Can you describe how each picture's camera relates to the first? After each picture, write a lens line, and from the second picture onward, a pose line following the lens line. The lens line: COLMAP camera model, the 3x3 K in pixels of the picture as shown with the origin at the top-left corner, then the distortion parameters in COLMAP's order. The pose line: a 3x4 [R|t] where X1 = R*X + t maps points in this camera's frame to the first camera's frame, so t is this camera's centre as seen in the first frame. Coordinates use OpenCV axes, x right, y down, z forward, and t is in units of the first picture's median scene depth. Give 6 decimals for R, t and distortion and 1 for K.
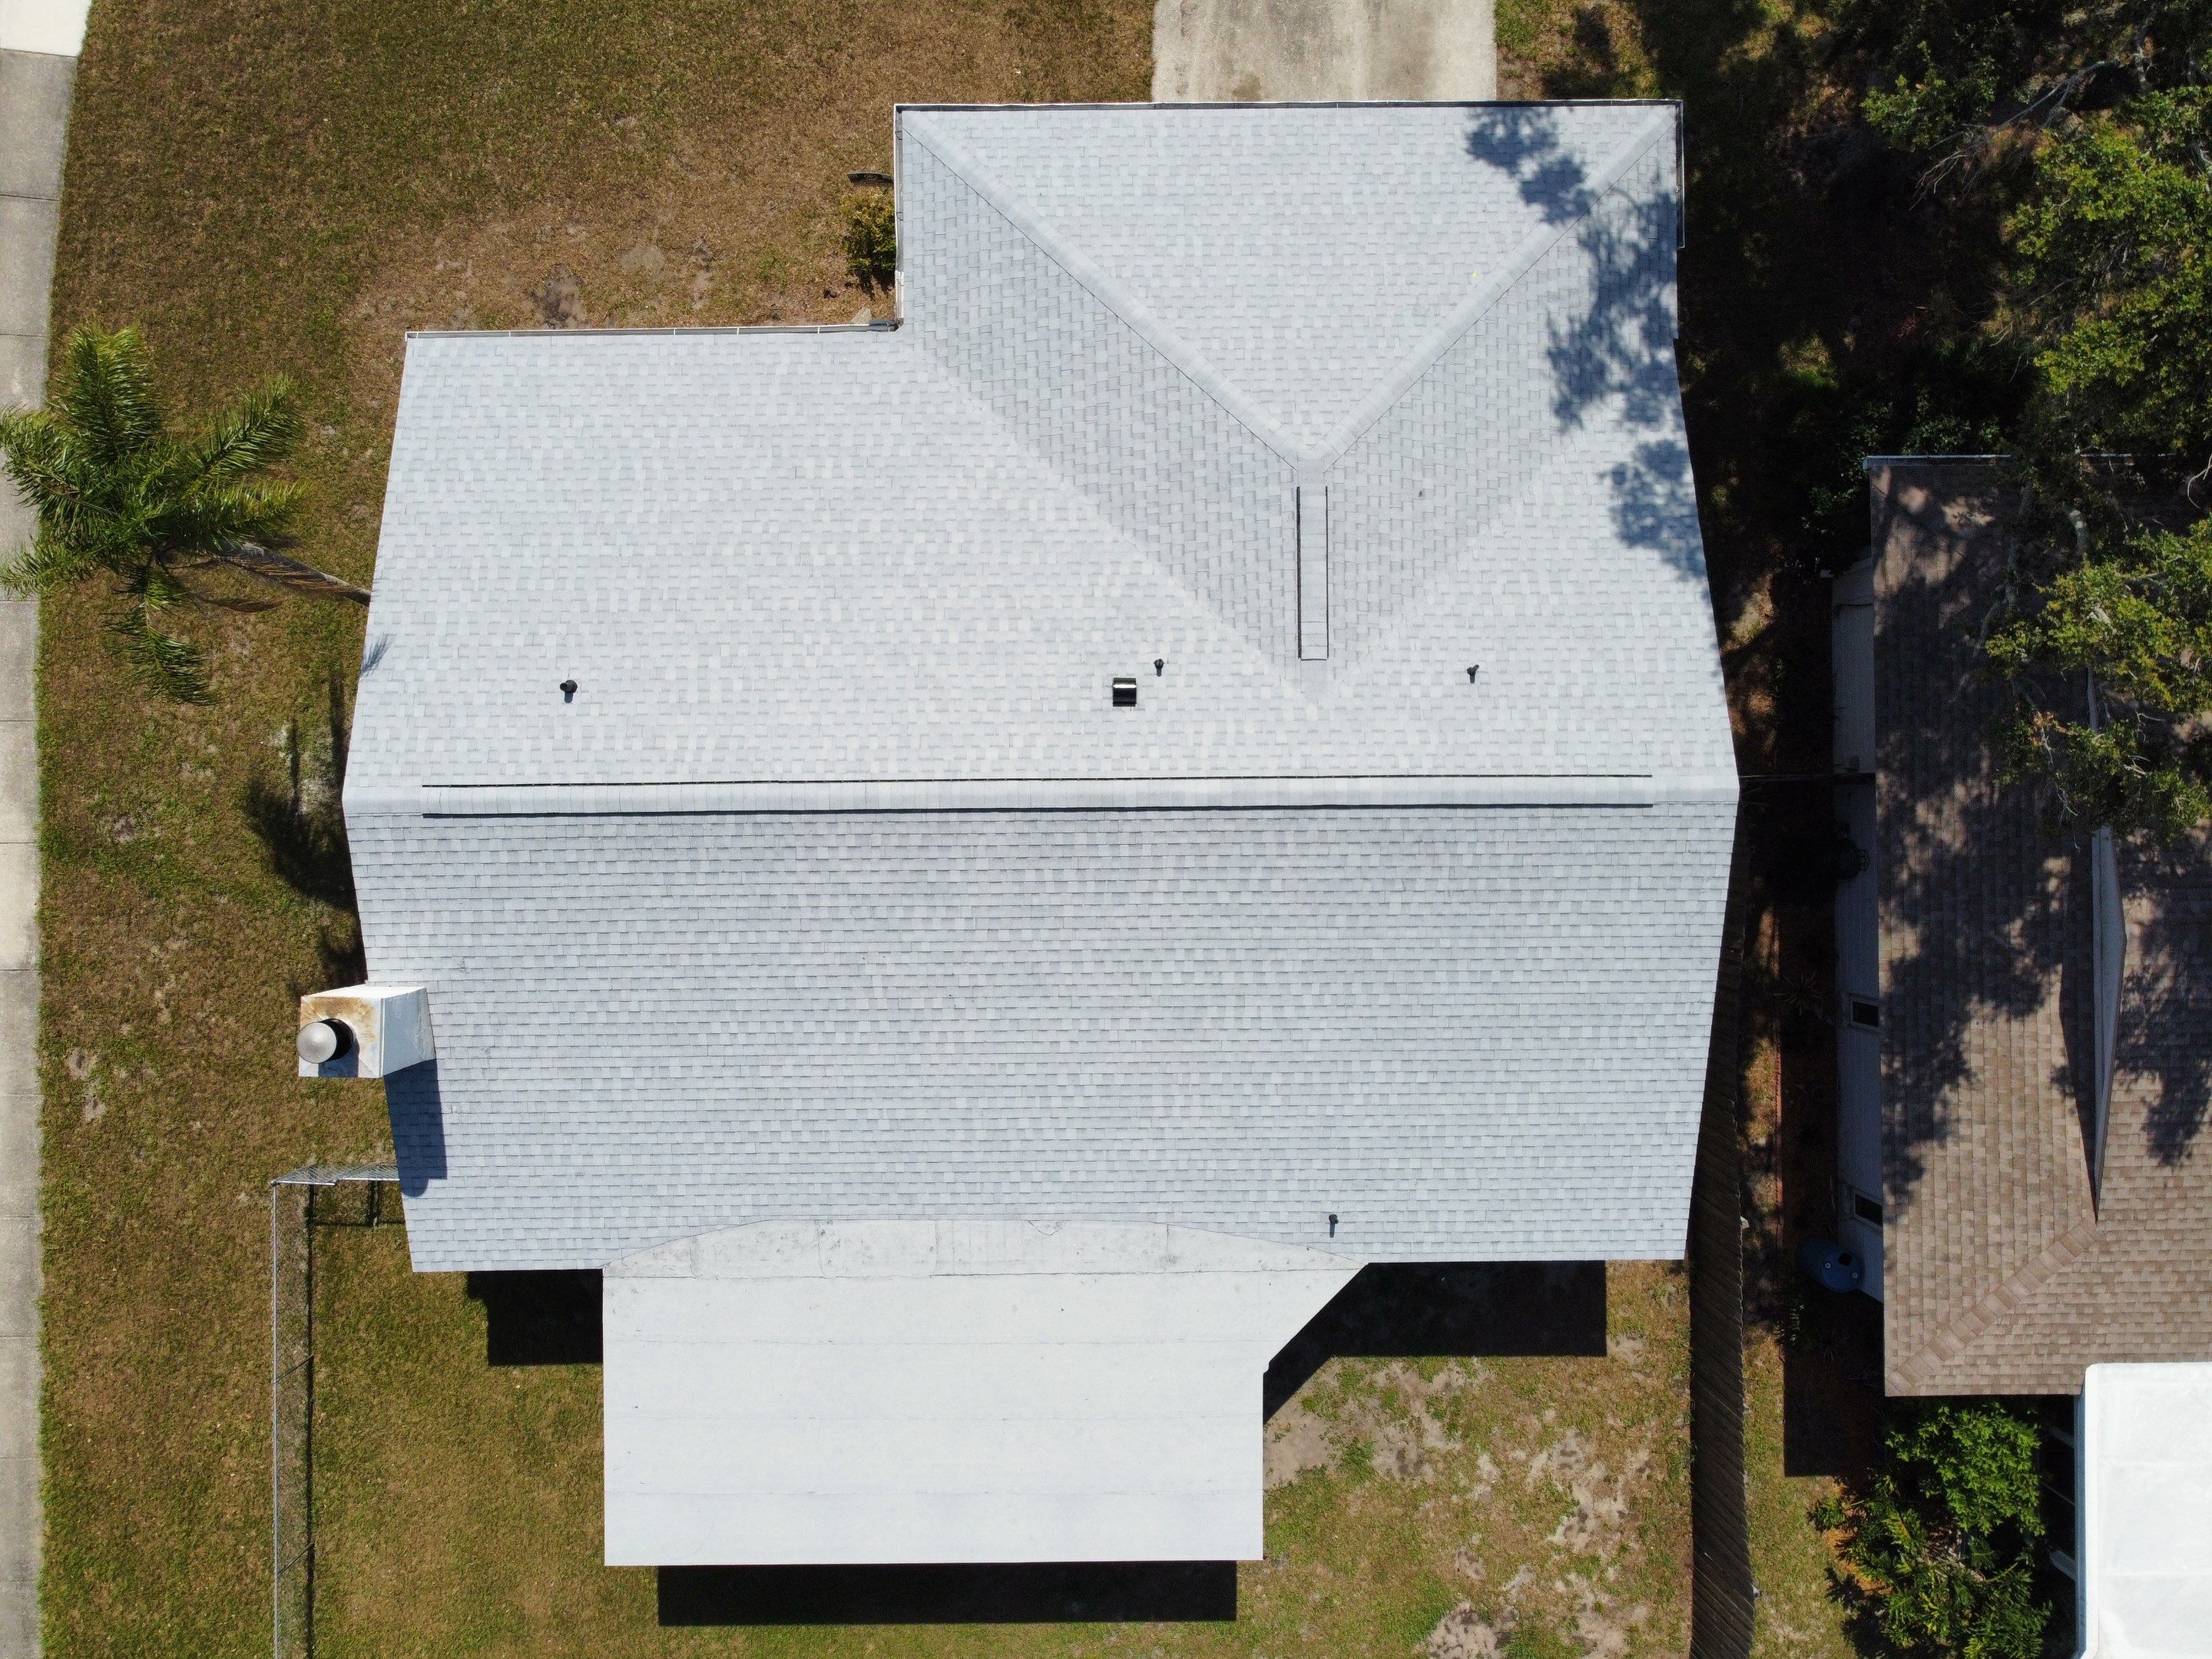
lens RADIAL K [[1687.6, 0, 1083.6], [0, 1687.6, 815.8], [0, 0, 1]] dist [0.002000, -0.003832]
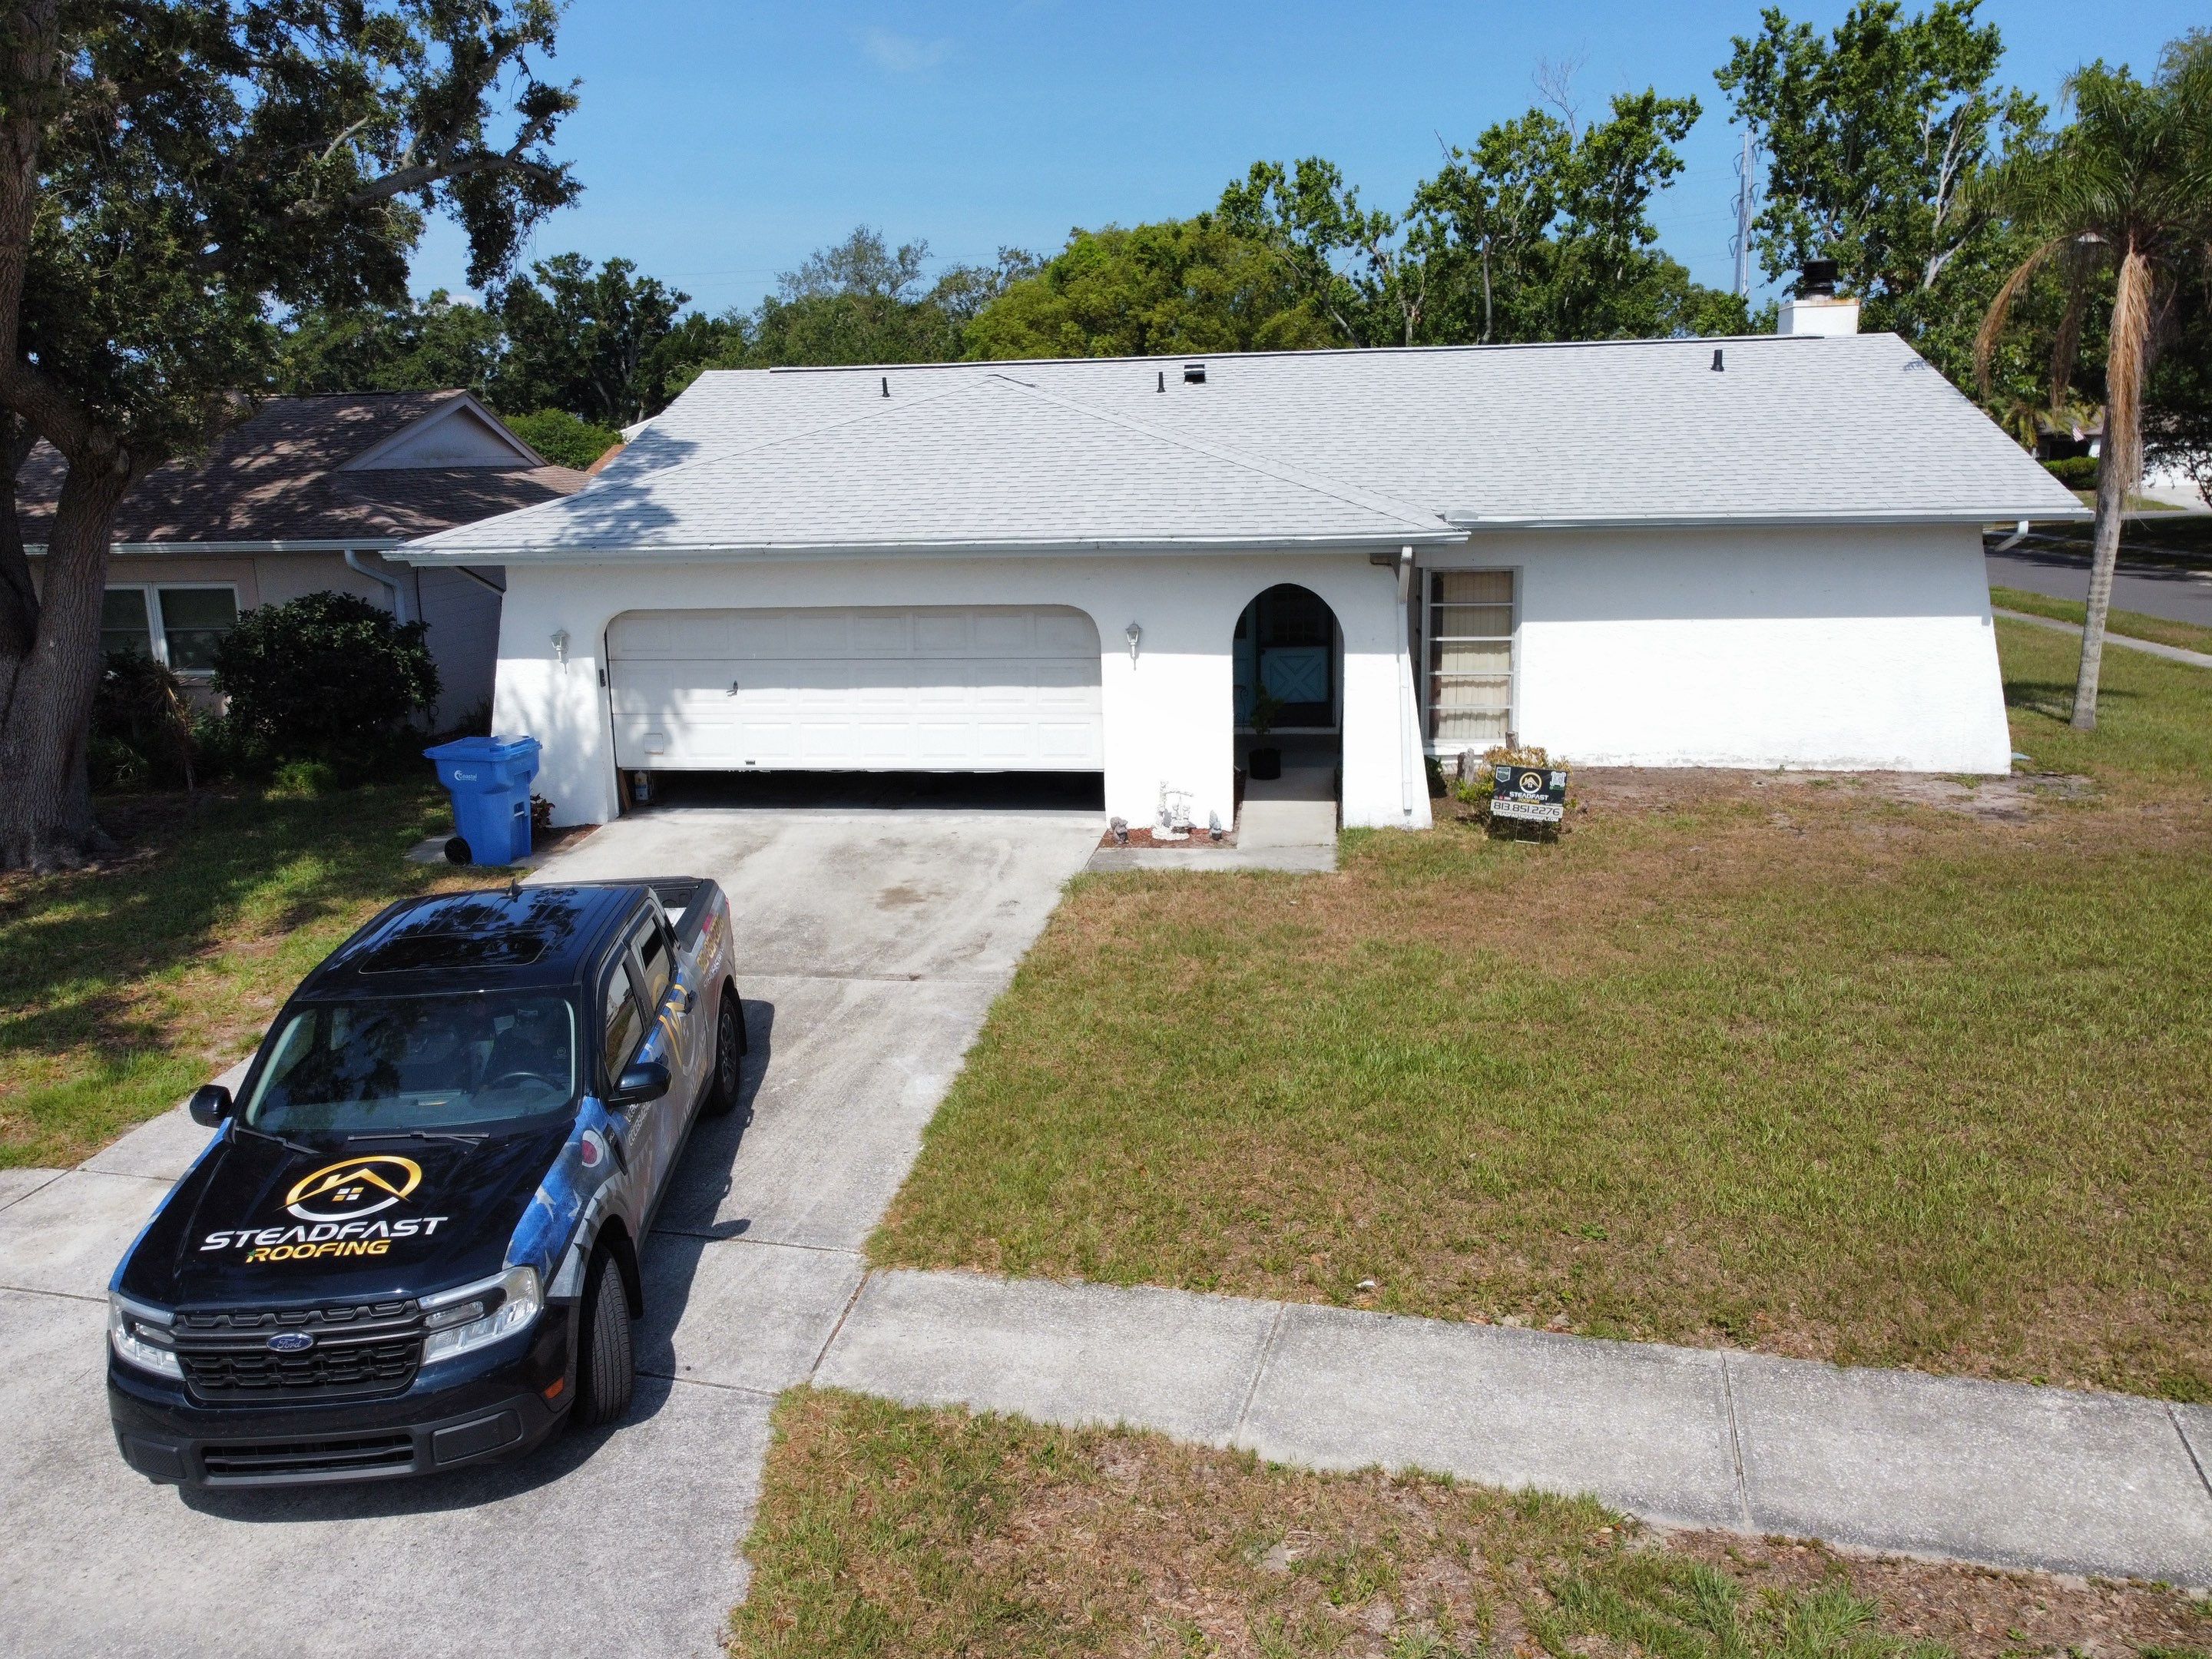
lens RADIAL K [[1687.6, 0, 1075.2], [0, 1687.6, 796.2], [0, 0, 1]] dist [0.002000, -0.003832]
pose [[-0.990216, -0.010480, 0.139152, -0.051517], [0.138544, -0.193106, 0.971347, -1.139952], [0.016691, 0.981122, 0.192669, 0.985997]]
